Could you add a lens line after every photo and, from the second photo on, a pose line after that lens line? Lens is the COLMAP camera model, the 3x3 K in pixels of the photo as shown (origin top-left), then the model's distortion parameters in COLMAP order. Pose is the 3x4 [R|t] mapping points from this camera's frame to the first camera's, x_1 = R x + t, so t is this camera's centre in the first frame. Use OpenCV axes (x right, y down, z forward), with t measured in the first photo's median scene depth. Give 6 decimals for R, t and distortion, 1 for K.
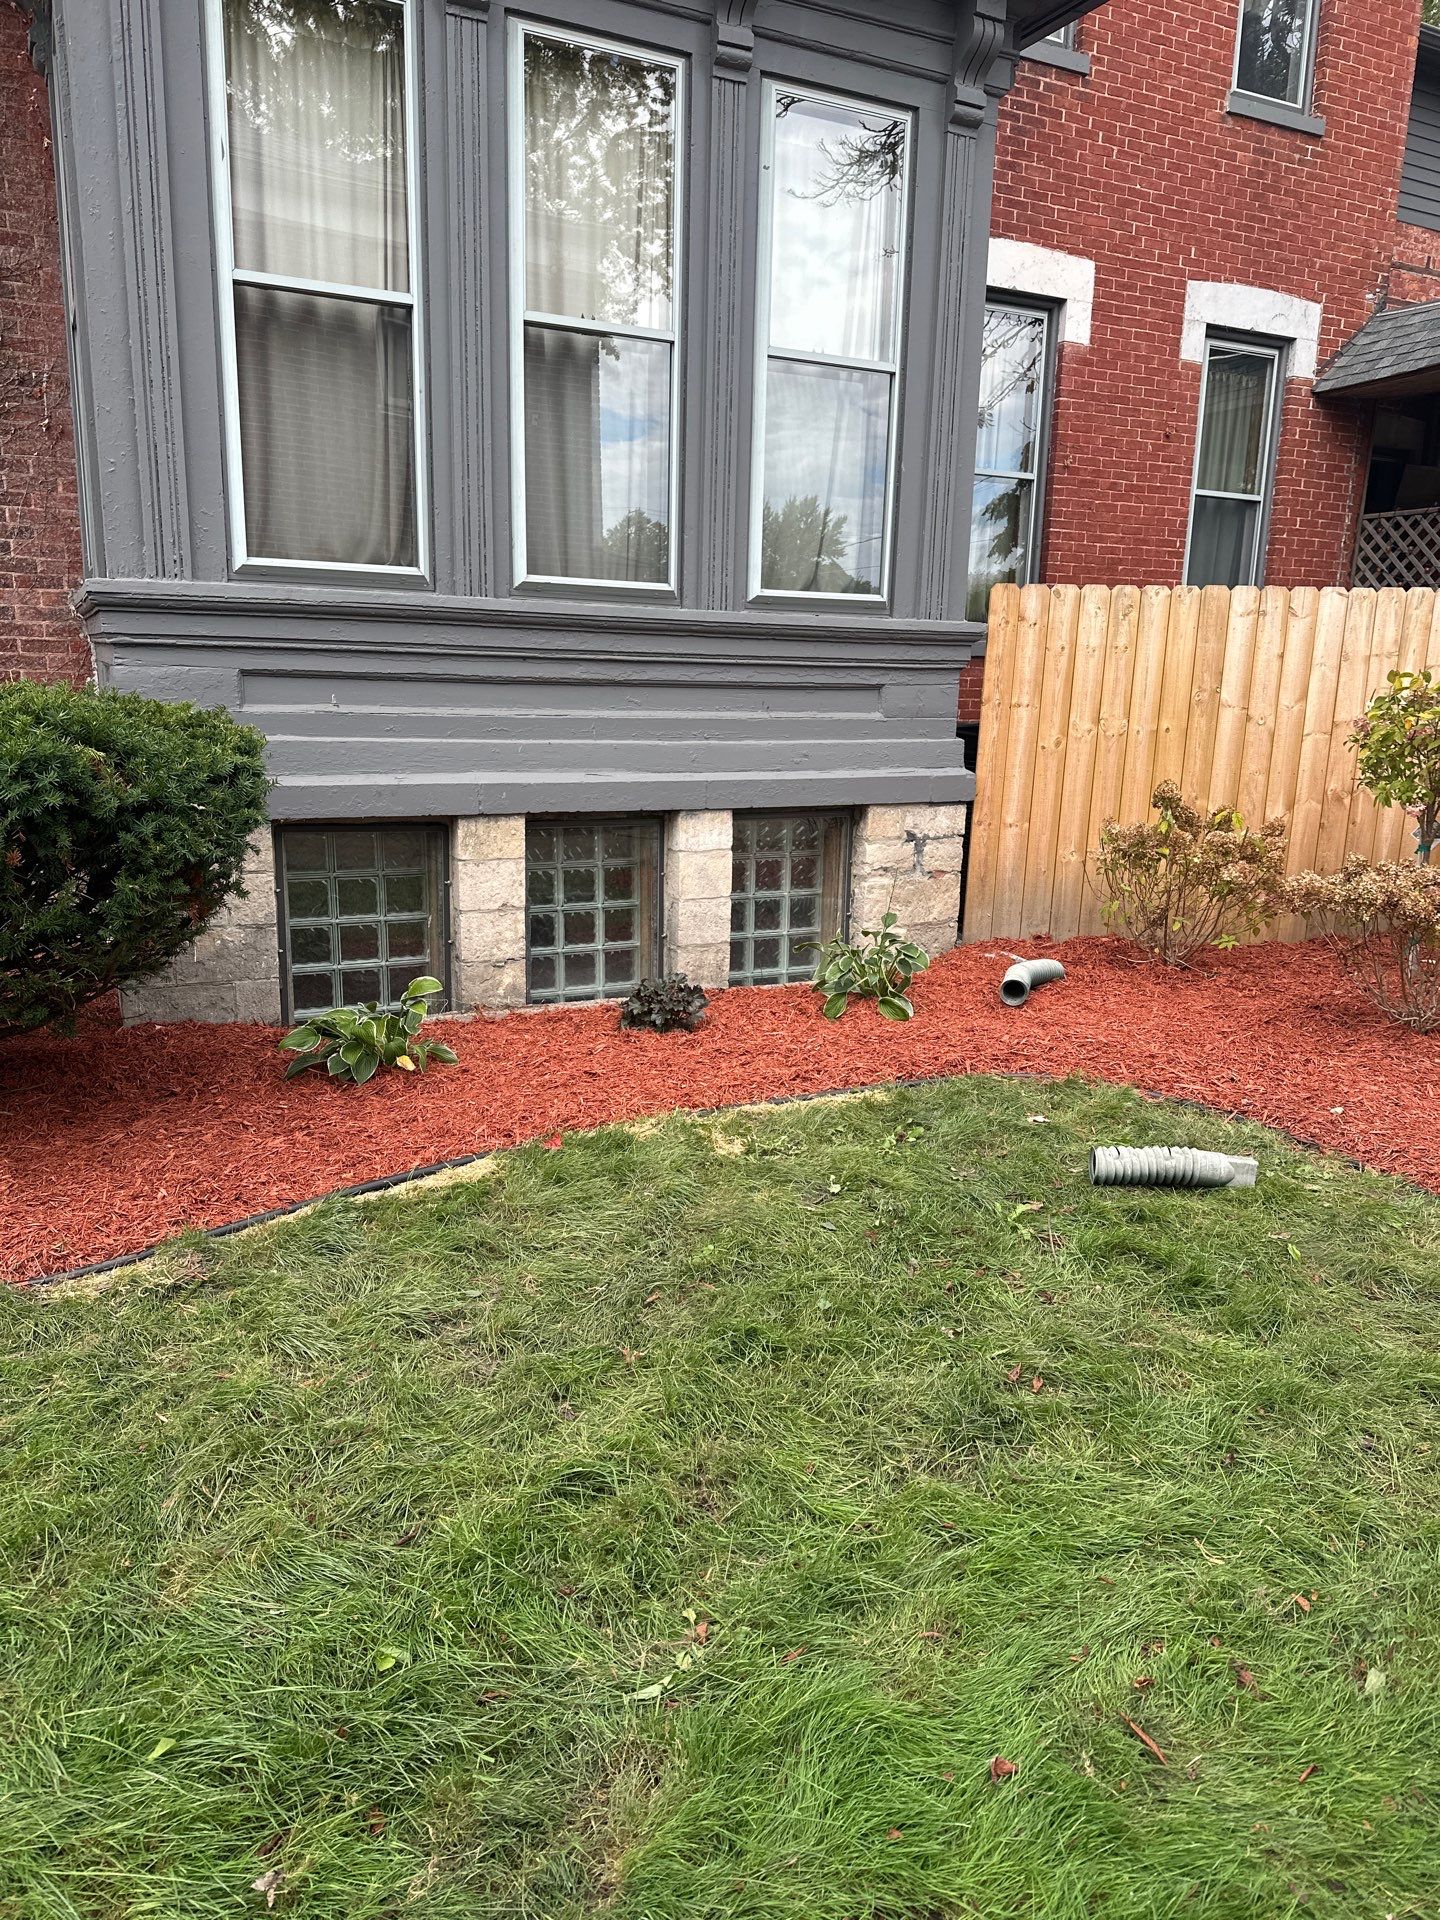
lens RADIAL K [[1331.8, 0, 720.0], [0, 1331.8, 960.0], [0, 0, 1]] dist [0.098055, -0.147739]
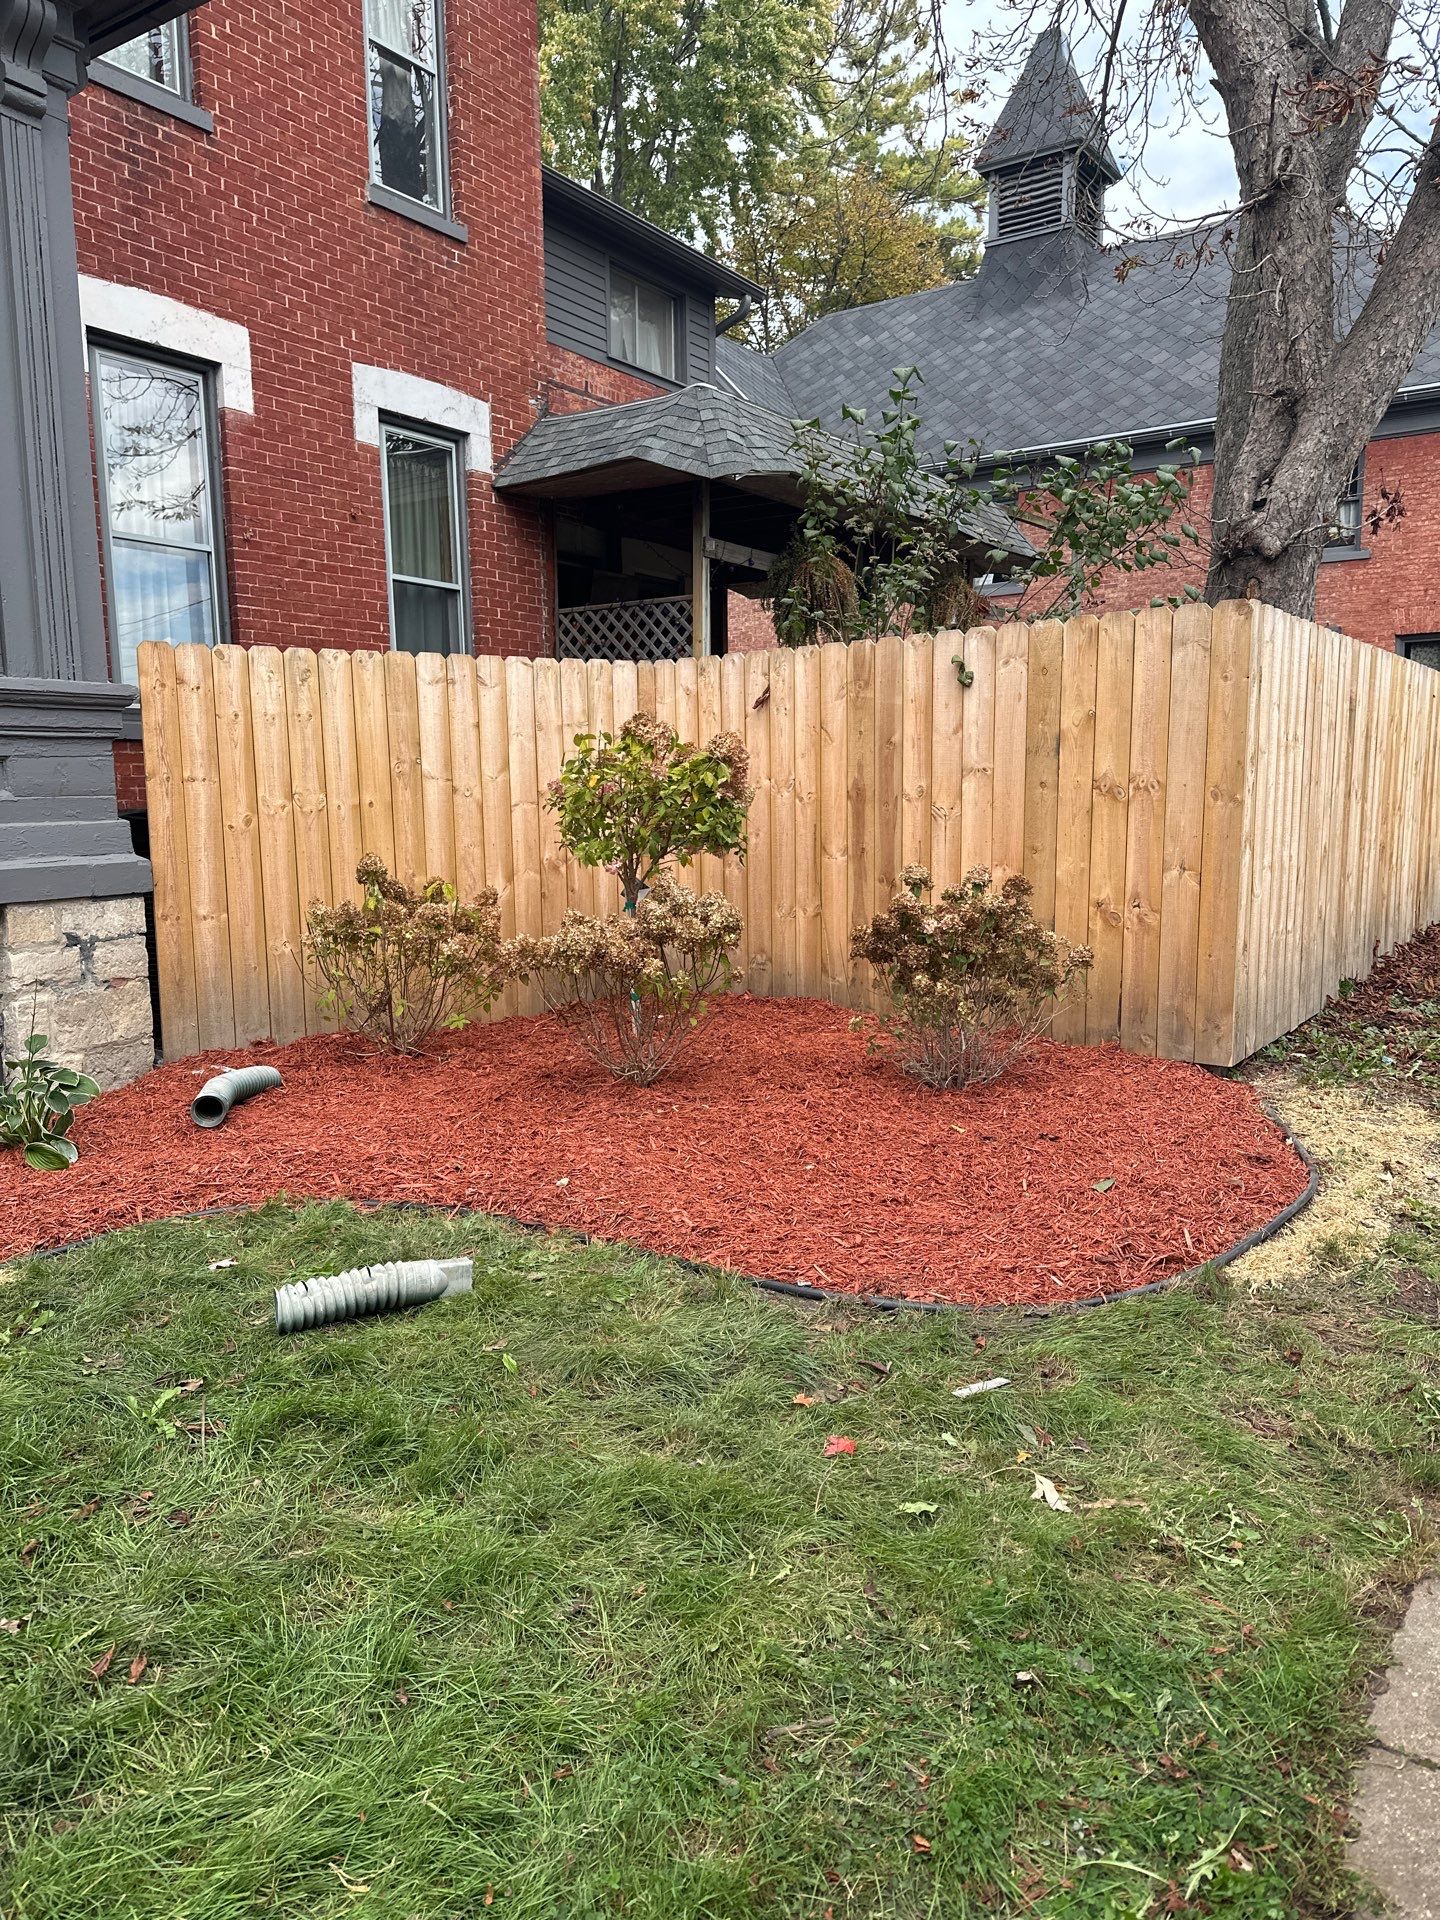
lens RADIAL K [[1331.8, 0, 720.0], [0, 1331.8, 960.0], [0, 0, 1]] dist [0.098055, -0.147739]
pose [[0.869174, -0.101687, 0.483938, 0.123416], [0.141122, 0.988939, -0.045661, 0.017920], [-0.473941, 0.107982, 0.873910, 0.133747]]
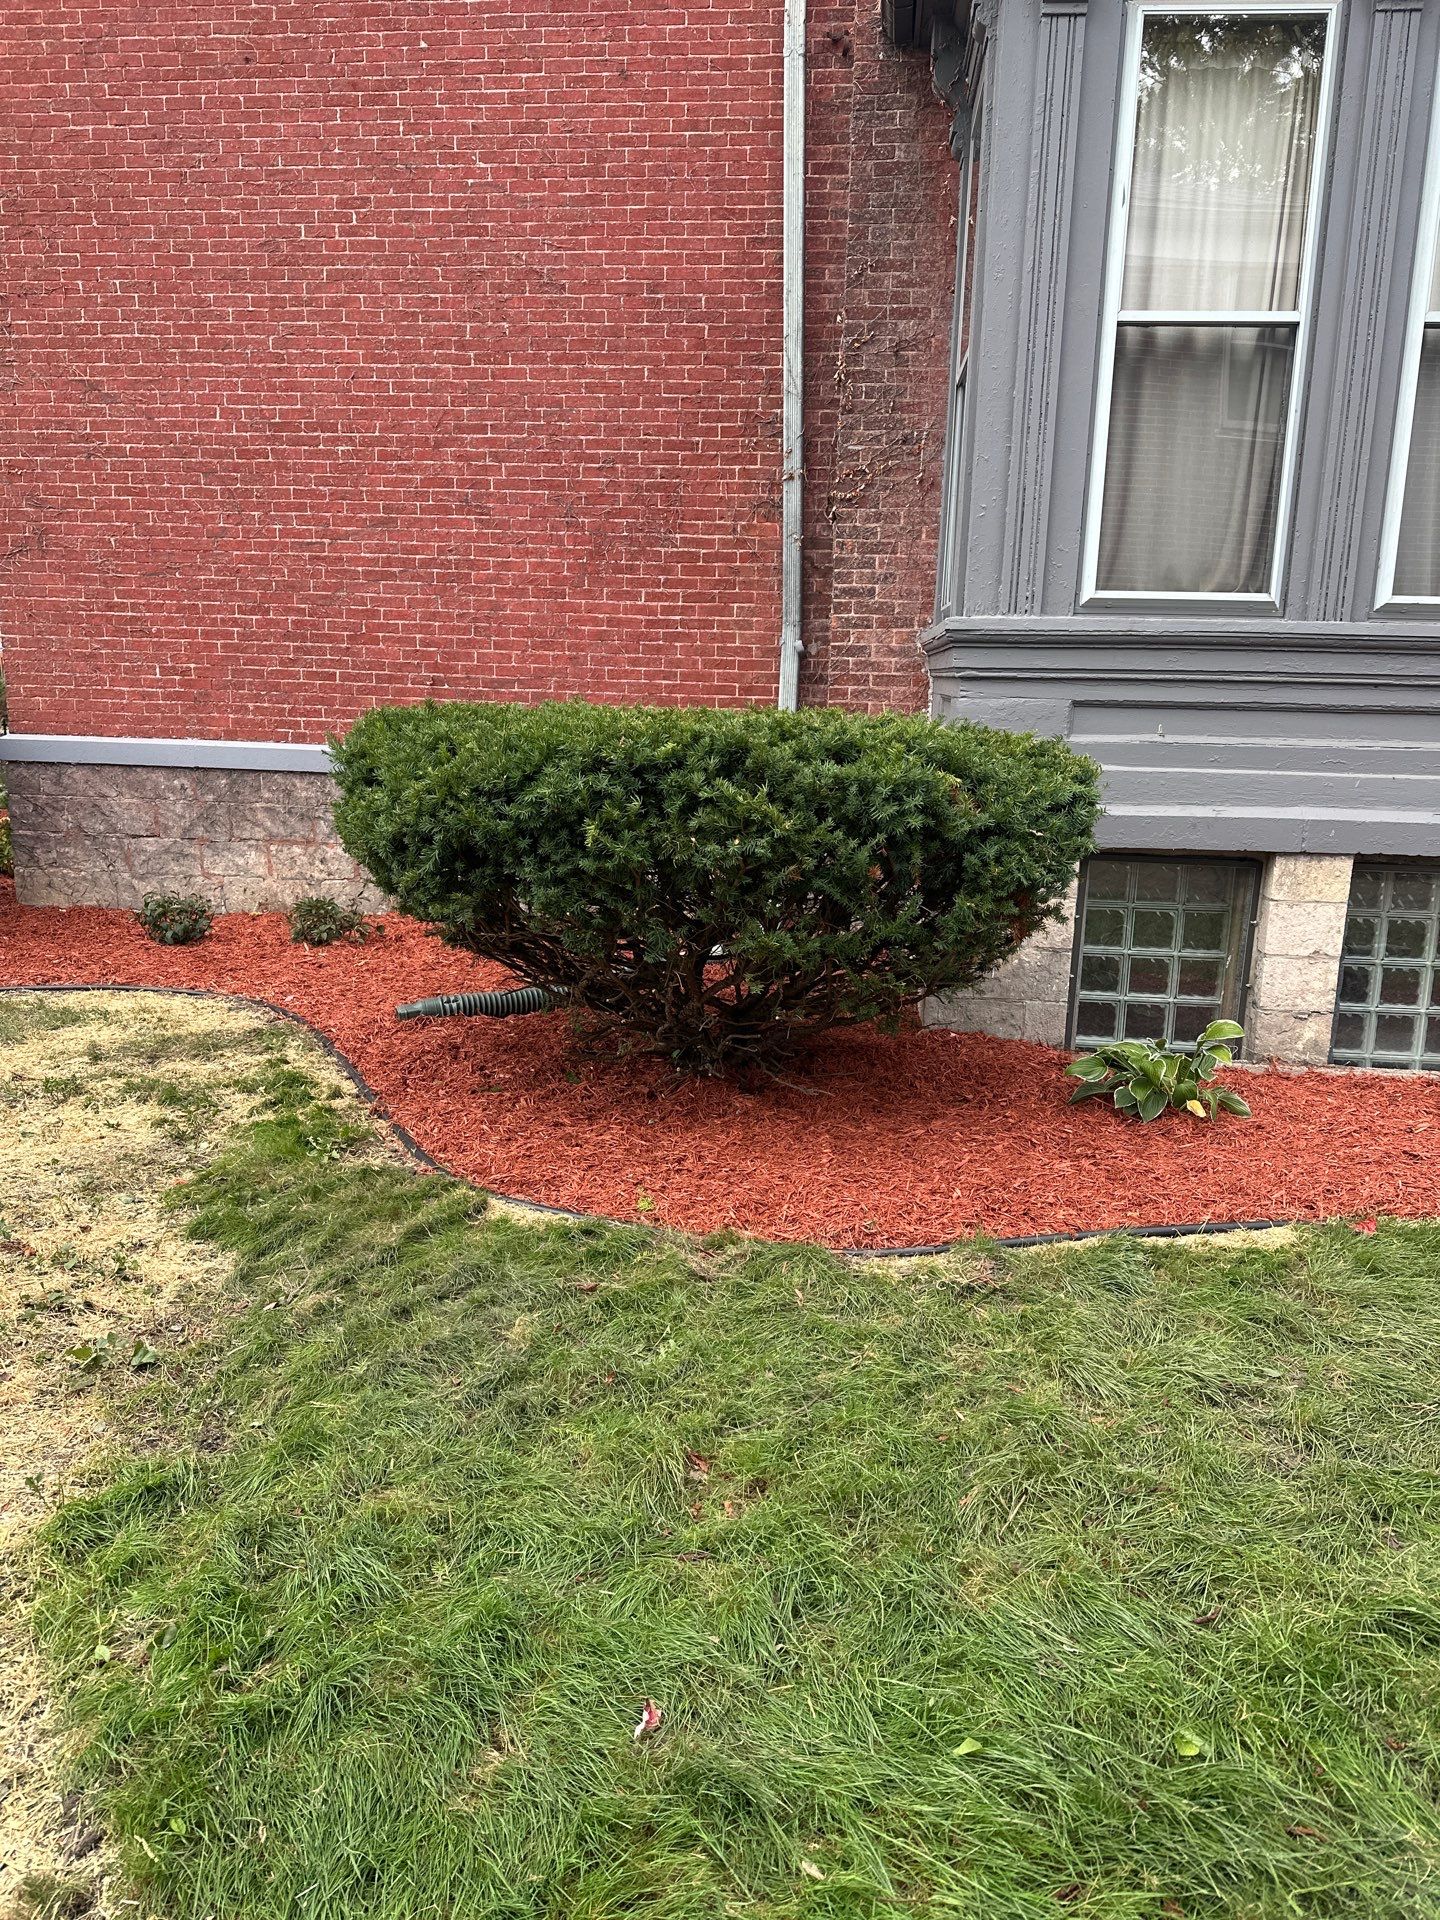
lens RADIAL K [[1331.8, 0, 720.0], [0, 1331.8, 960.0], [0, 0, 1]] dist [0.098055, -0.147739]
pose [[0.847258, 0.103866, -0.520928, -0.030470], [-0.114471, 0.993356, 0.011883, -0.000547], [0.518700, 0.049563, 0.853518, -0.001724]]
